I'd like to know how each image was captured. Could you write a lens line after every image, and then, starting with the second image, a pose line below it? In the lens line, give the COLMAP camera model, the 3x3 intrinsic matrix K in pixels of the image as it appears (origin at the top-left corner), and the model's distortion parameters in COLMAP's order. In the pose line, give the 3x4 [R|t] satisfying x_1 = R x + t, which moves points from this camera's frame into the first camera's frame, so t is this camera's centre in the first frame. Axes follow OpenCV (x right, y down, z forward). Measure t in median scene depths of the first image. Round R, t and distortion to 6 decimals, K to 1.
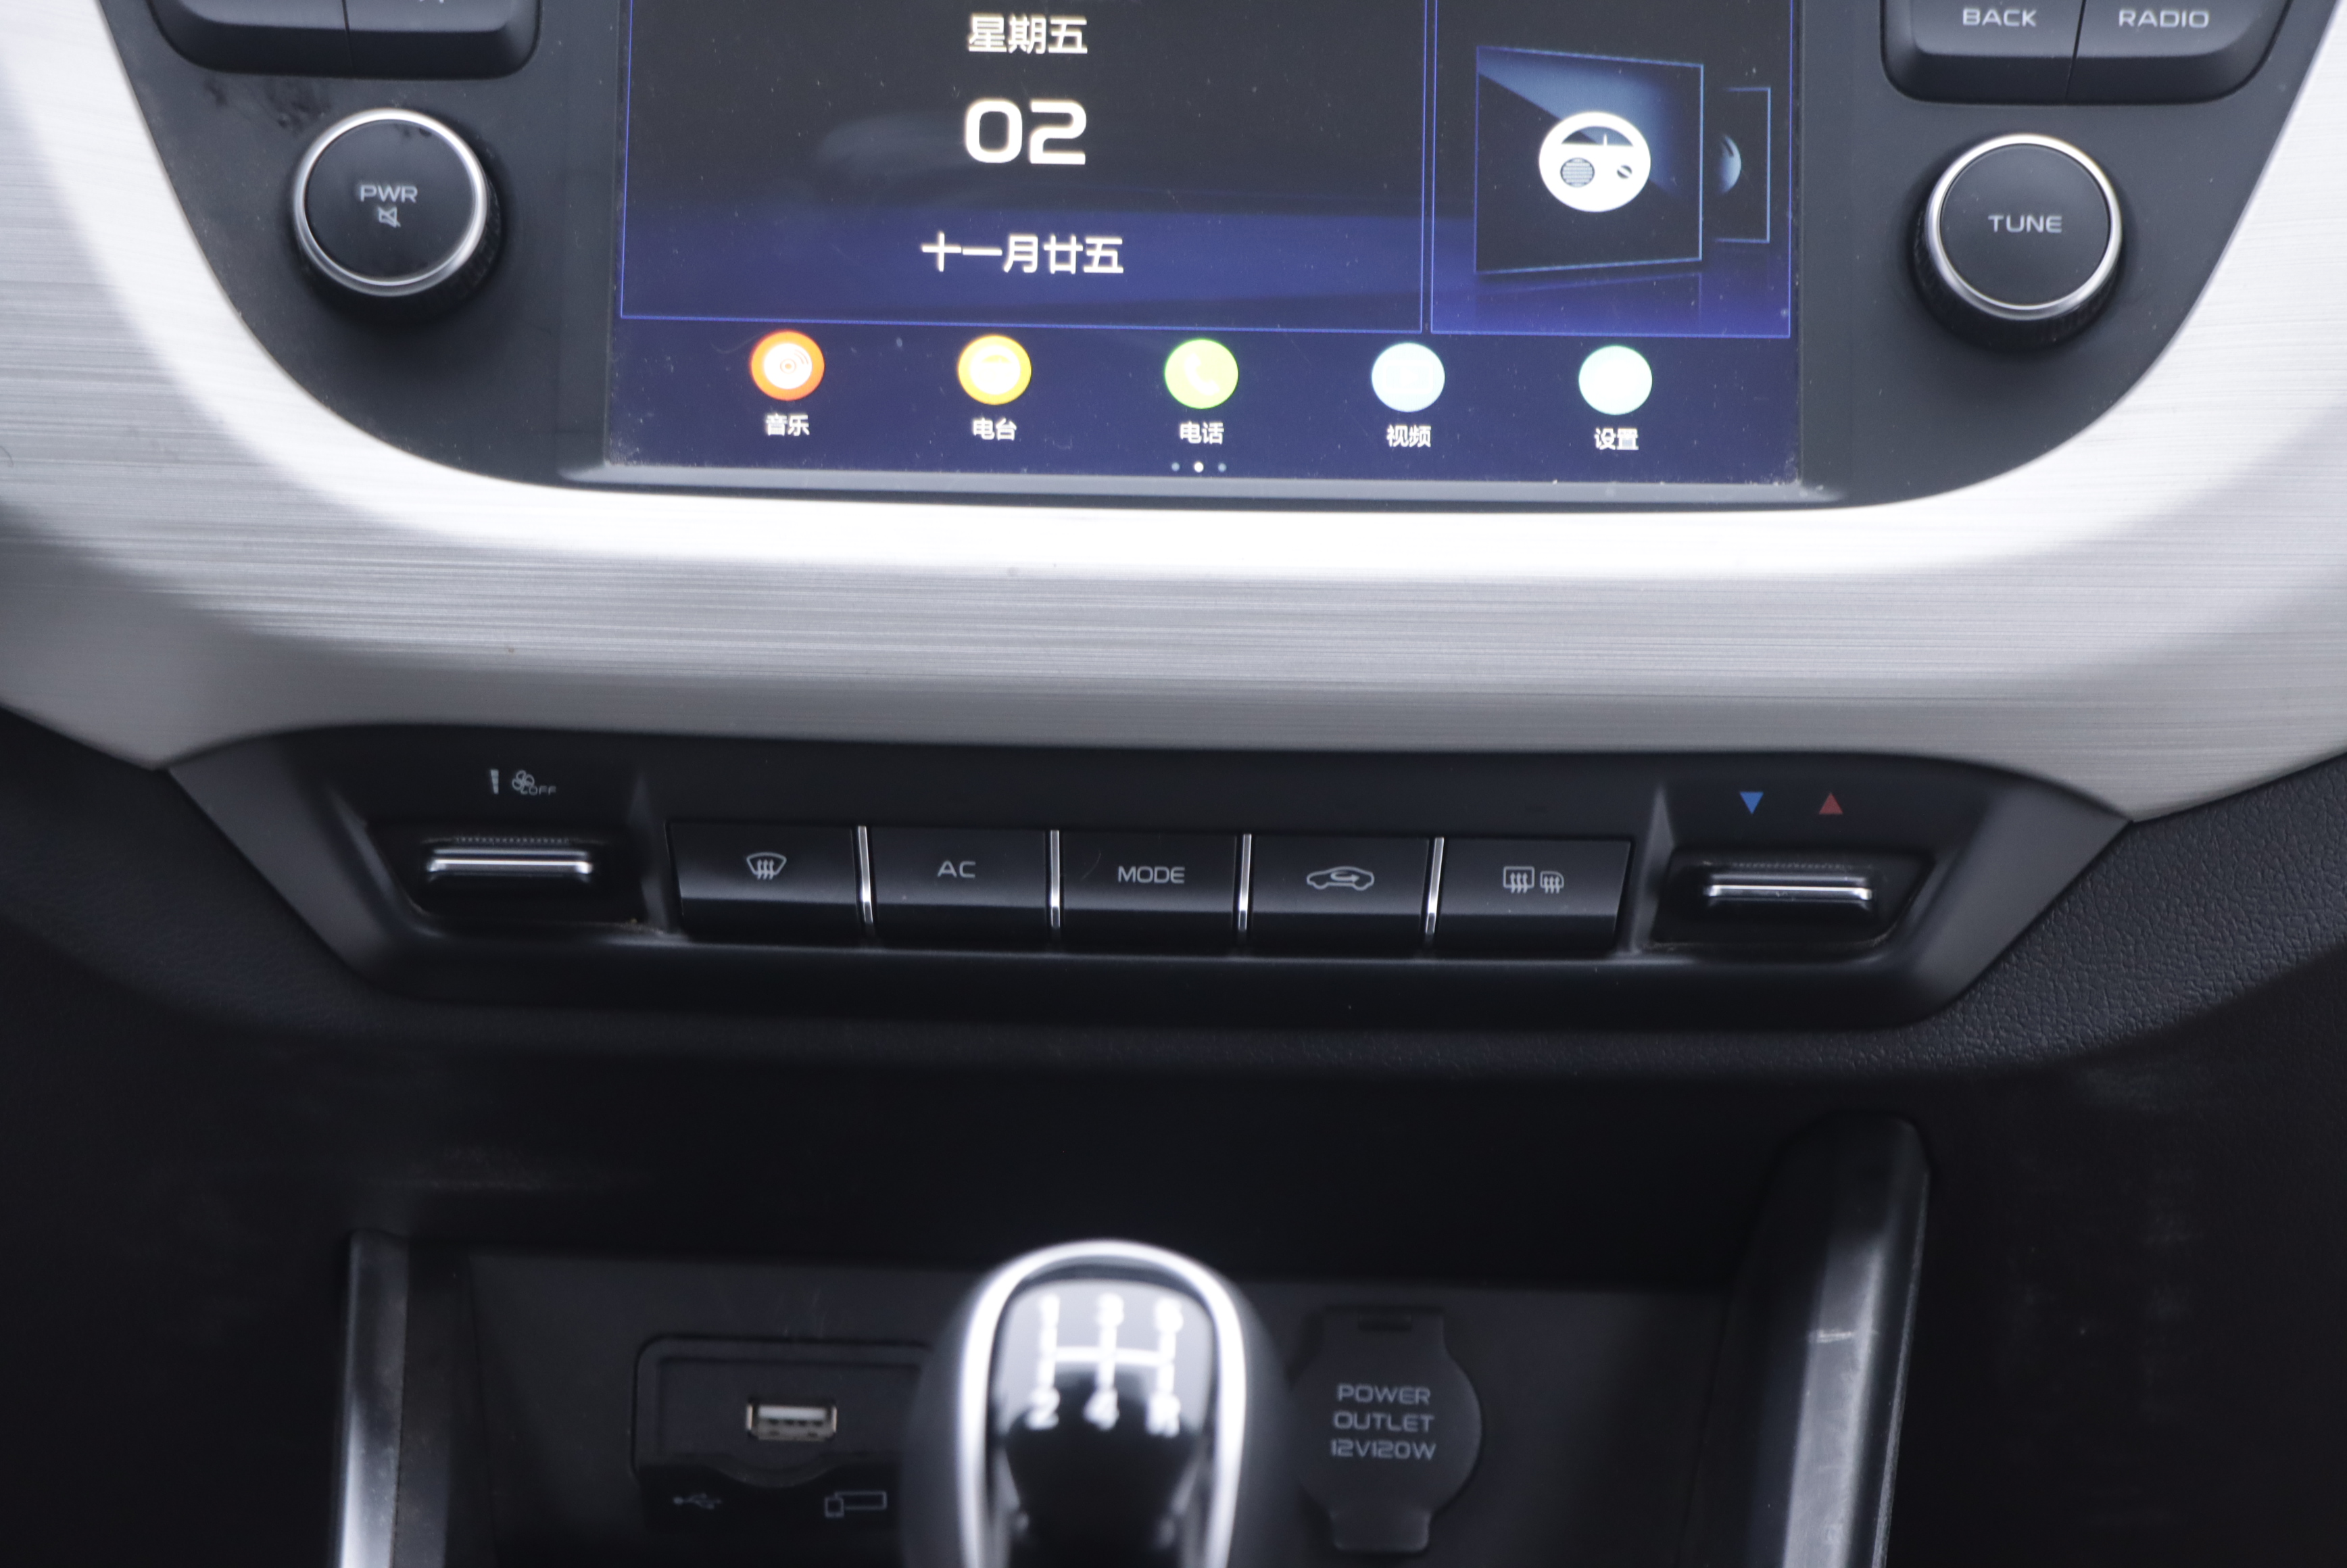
lens RADIAL K [[6521.2, 0, 1211.0], [0, 6521.2, 824.5], [0, 0, 1]] dist [0.343185, 0.000000]
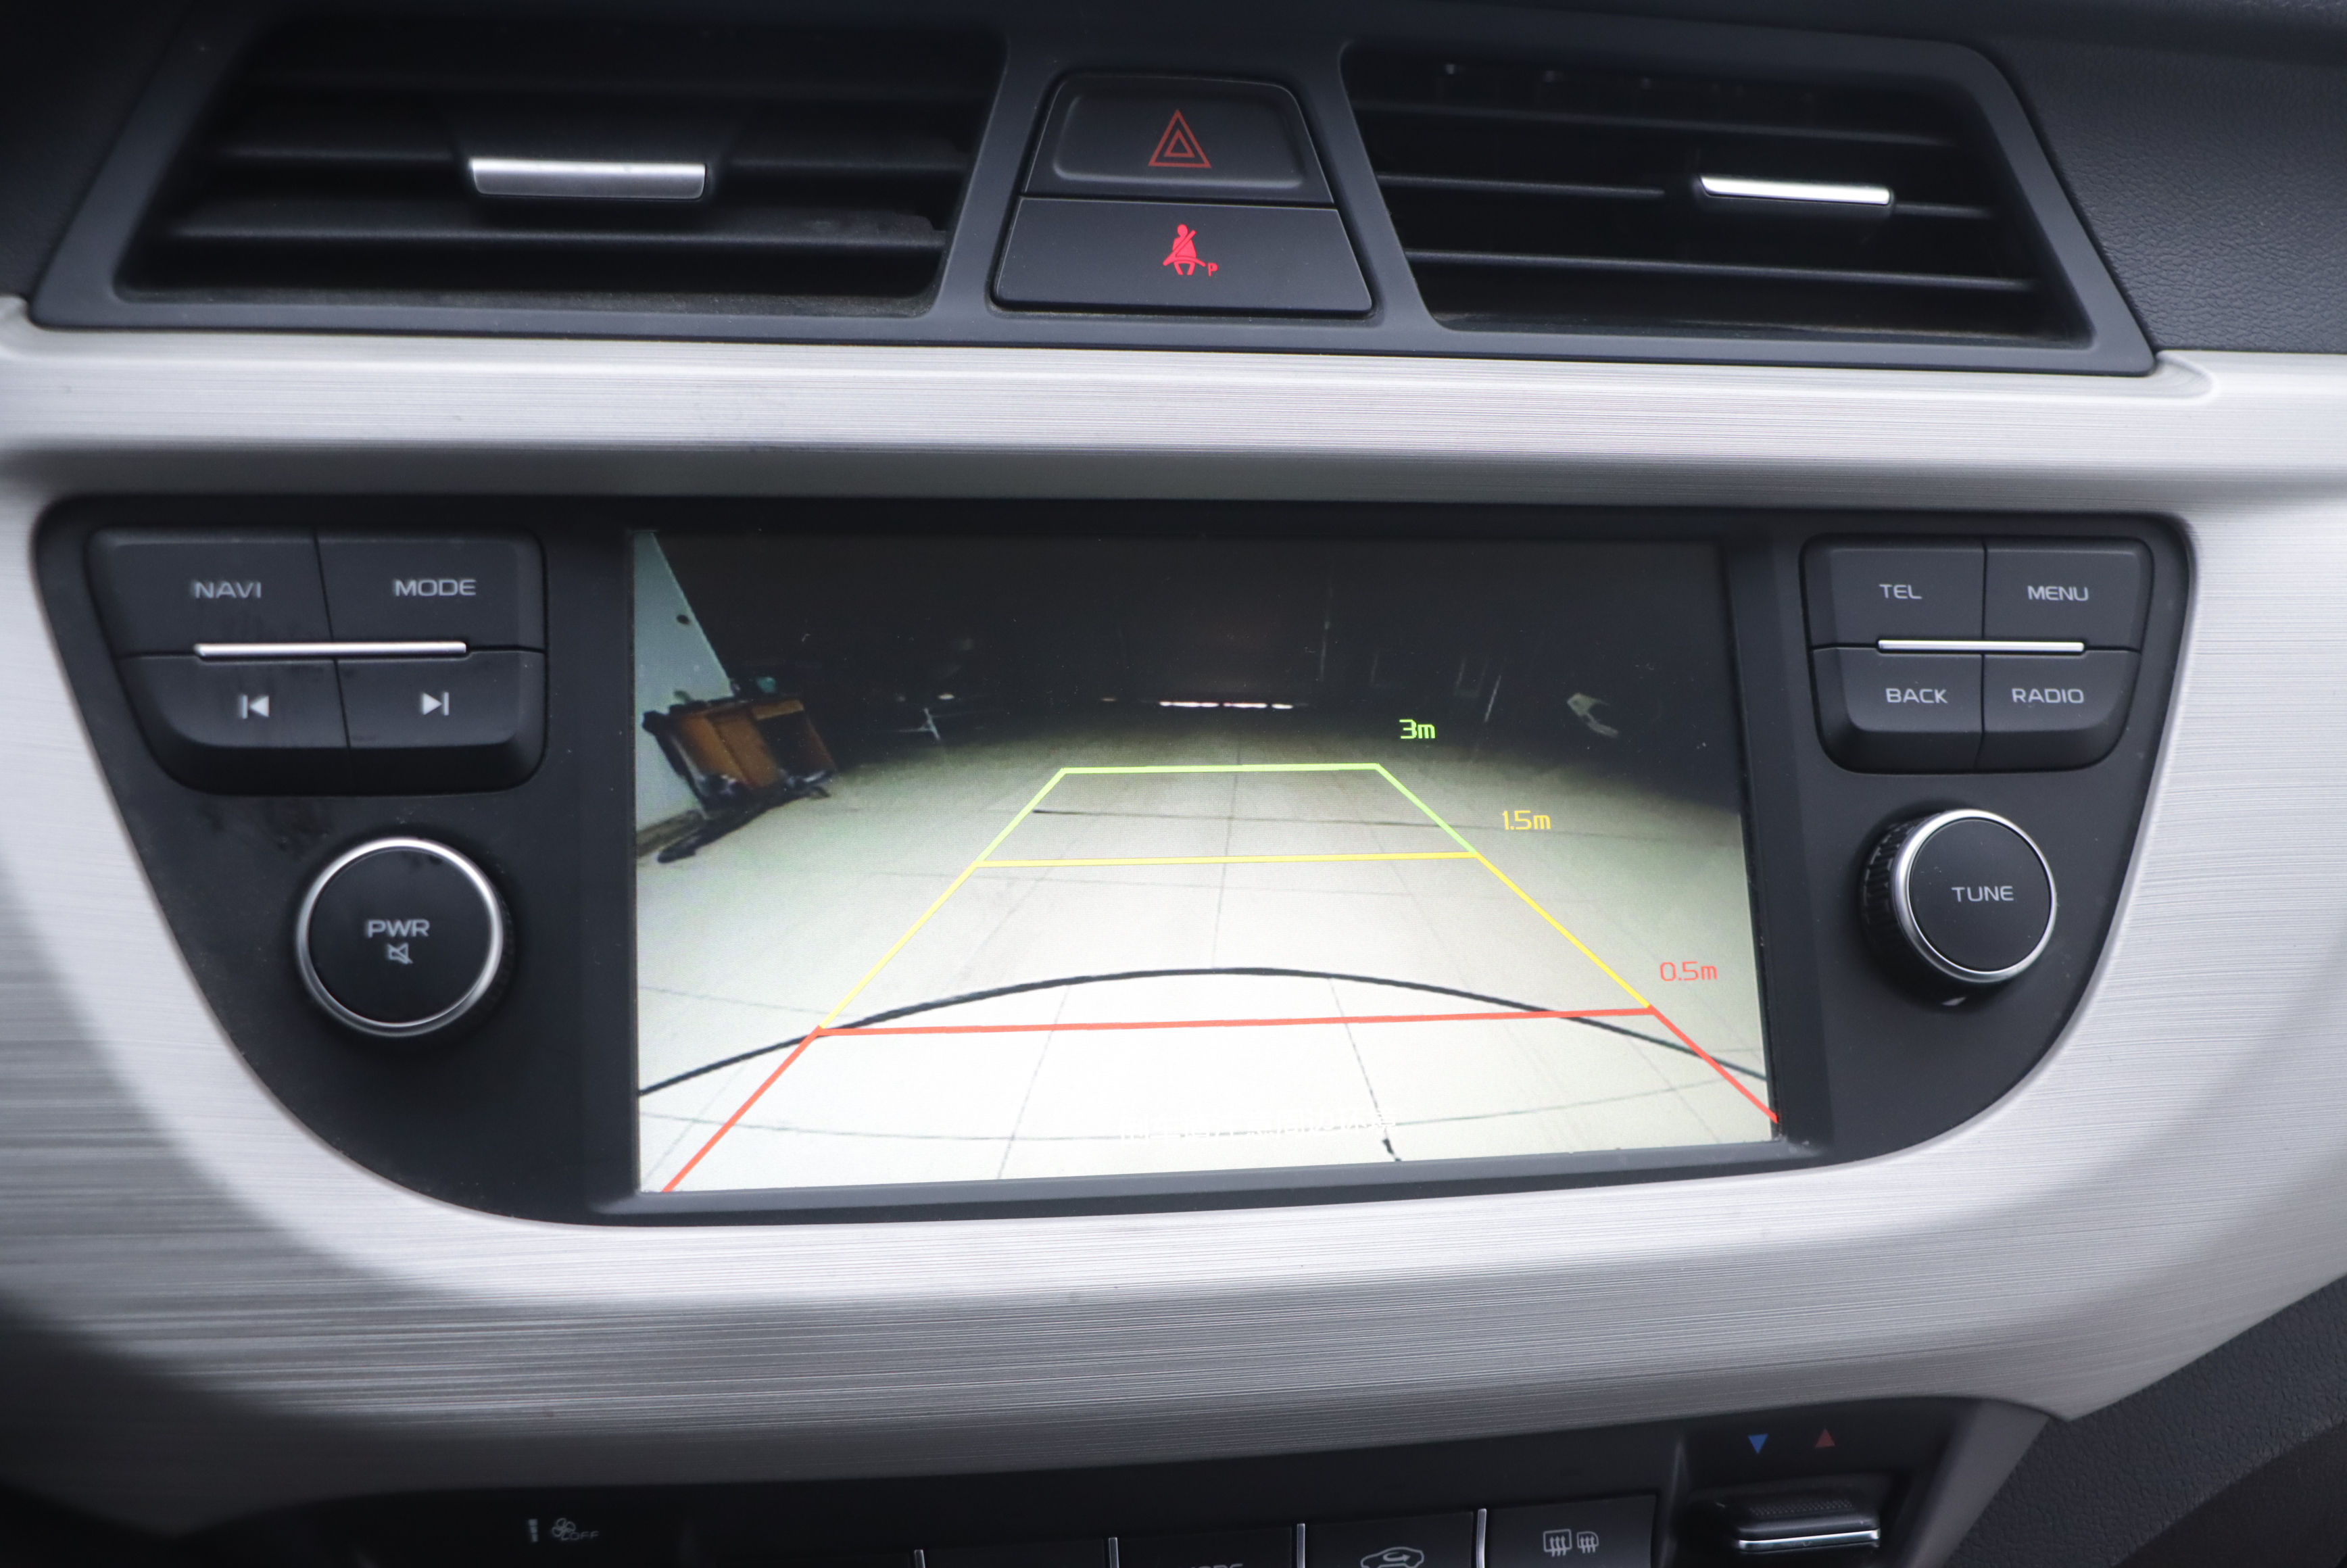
lens RADIAL K [[2464.4, 0, 1194.8], [0, 2464.4, 803.1], [0, 0, 1]] dist [-0.070430, 0.000000]
pose [[0.977713, -0.031631, 0.207550, -0.085304], [0.029446, 0.999474, 0.013610, -0.115136], [-0.207872, -0.007195, 0.978130, 0.631114]]
